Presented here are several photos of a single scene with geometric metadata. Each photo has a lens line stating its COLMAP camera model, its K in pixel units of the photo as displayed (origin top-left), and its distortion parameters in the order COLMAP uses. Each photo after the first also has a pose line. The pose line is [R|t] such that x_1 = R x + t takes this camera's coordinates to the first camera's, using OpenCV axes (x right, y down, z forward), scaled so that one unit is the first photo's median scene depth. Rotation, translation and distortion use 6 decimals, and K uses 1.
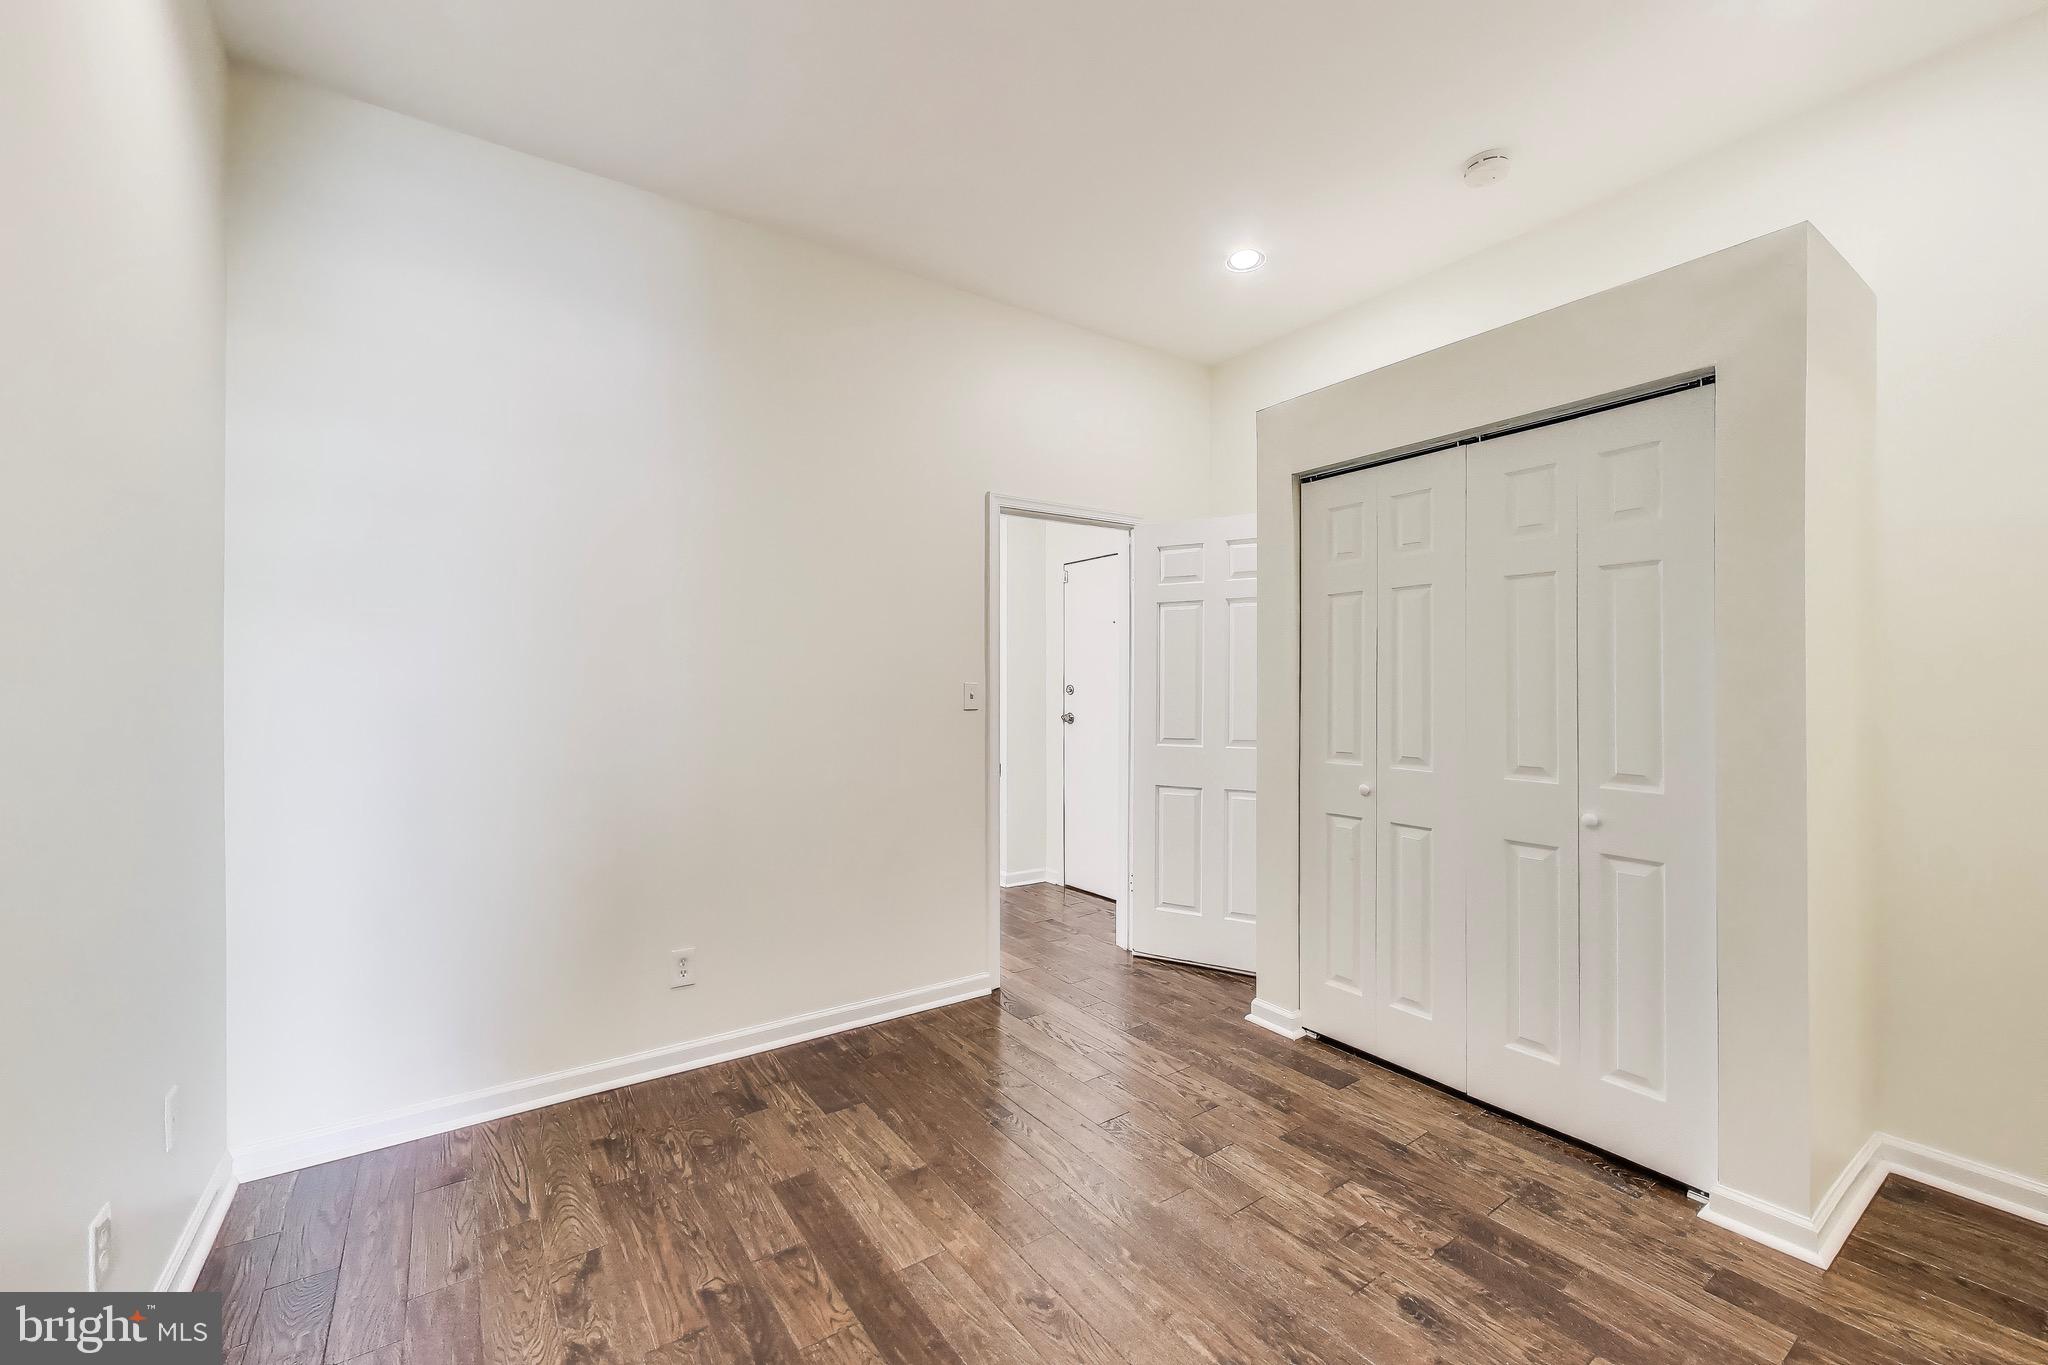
lens RADIAL K [[825.2, 0, 1035.6], [0, 825.2, 683.3], [0, 0, 1]] dist [-0.003206, 0.000401]
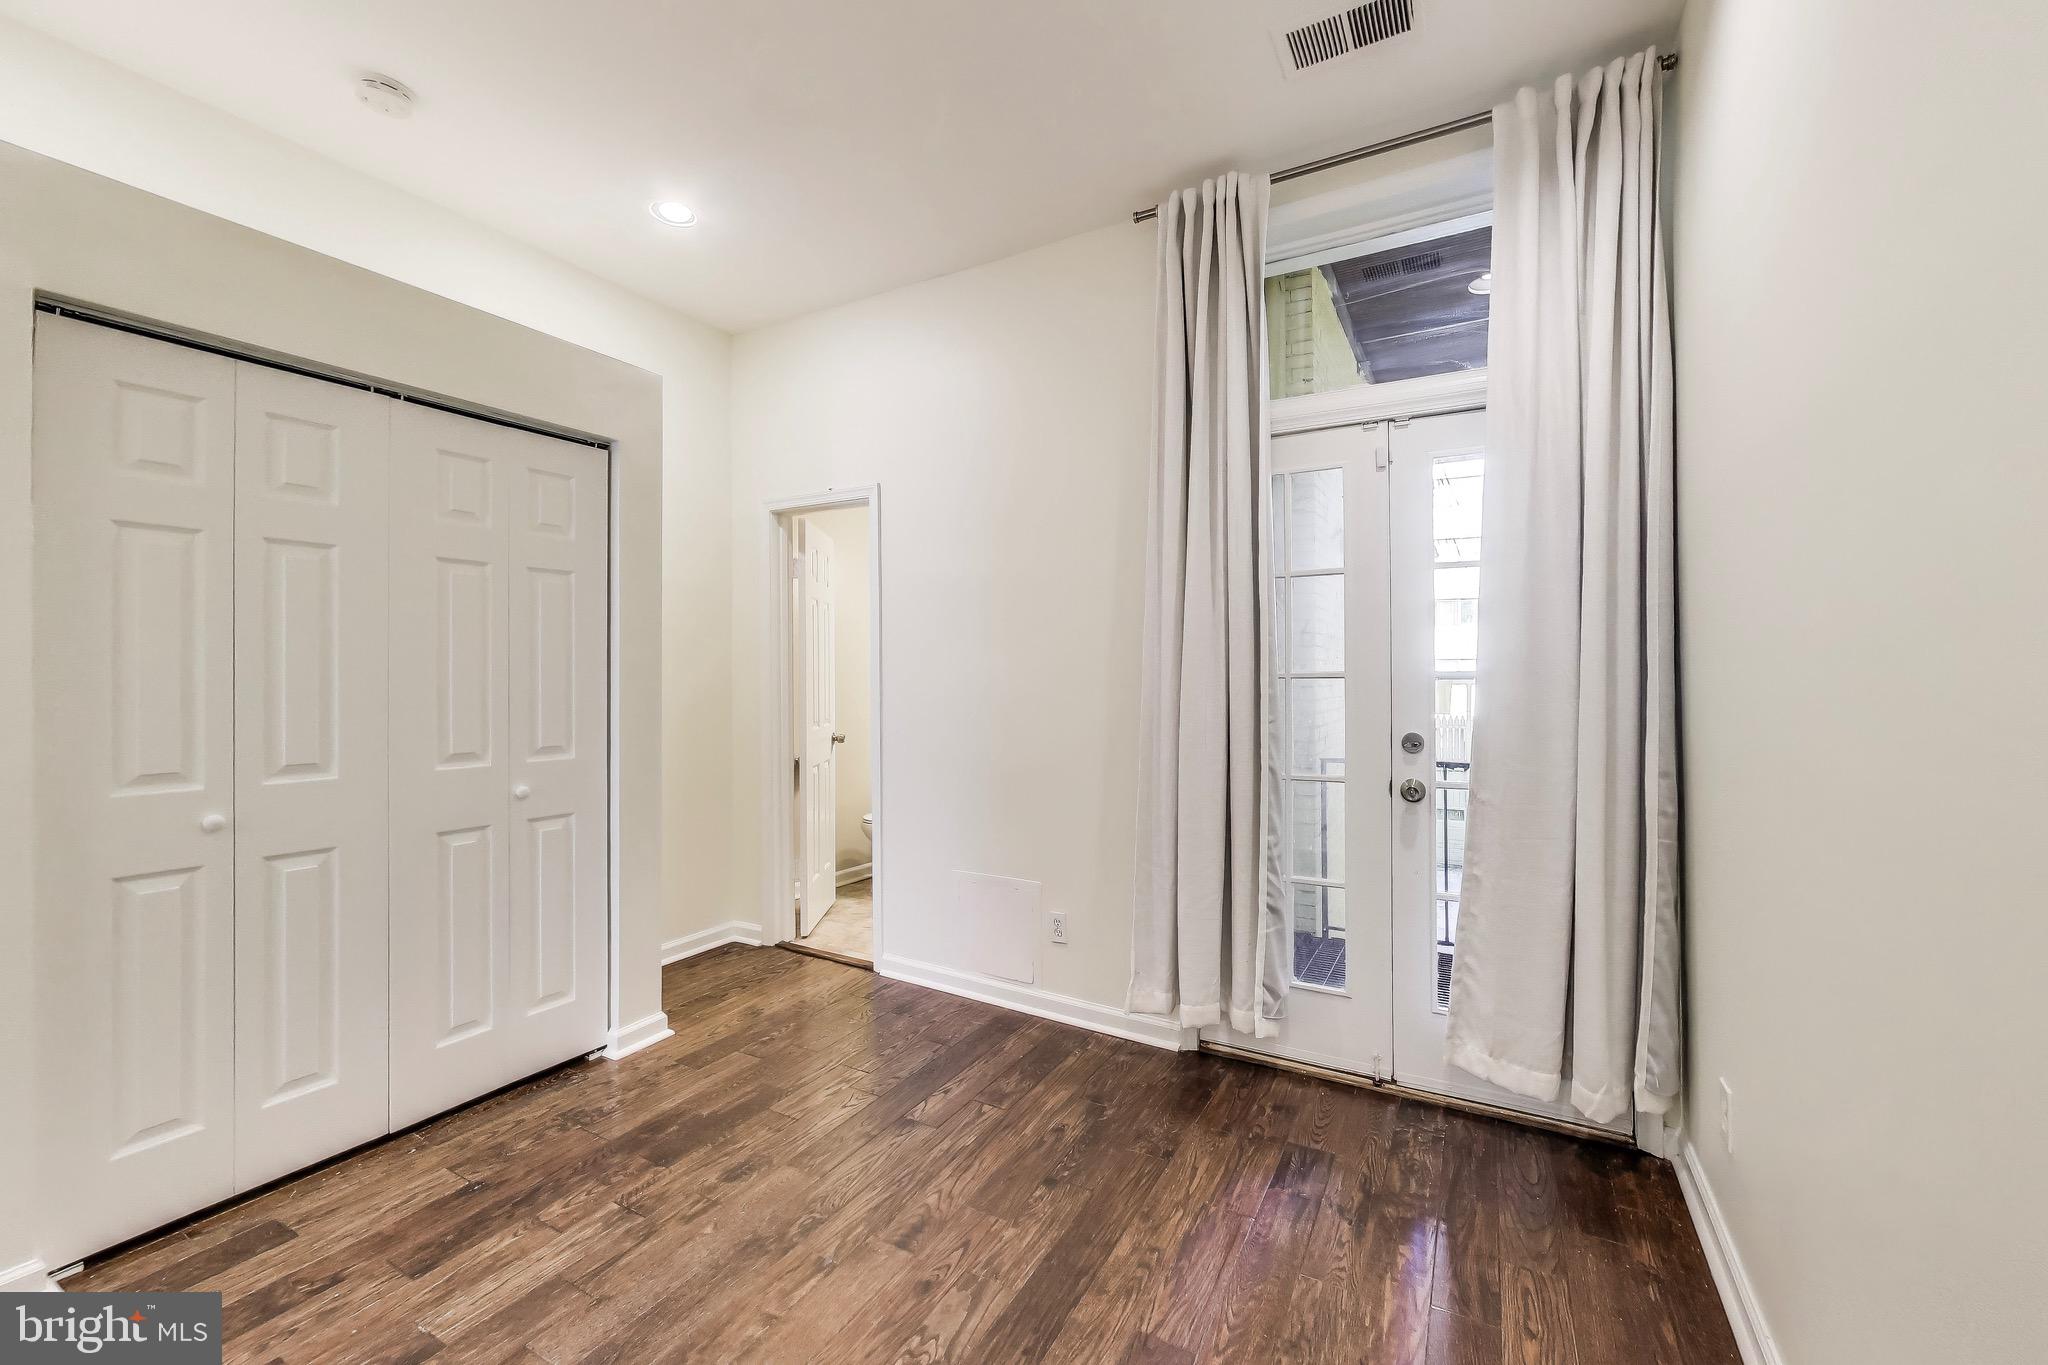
lens RADIAL K [[825.2, 0, 1030.6], [0, 825.2, 679.6], [0, 0, 1]] dist [-0.003206, 0.000401]
pose [[-0.436336, -0.010426, 0.899723, -0.631141], [-0.011698, 0.999914, 0.005914, -0.002991], [-0.899708, -0.007945, -0.436421, 0.851803]]
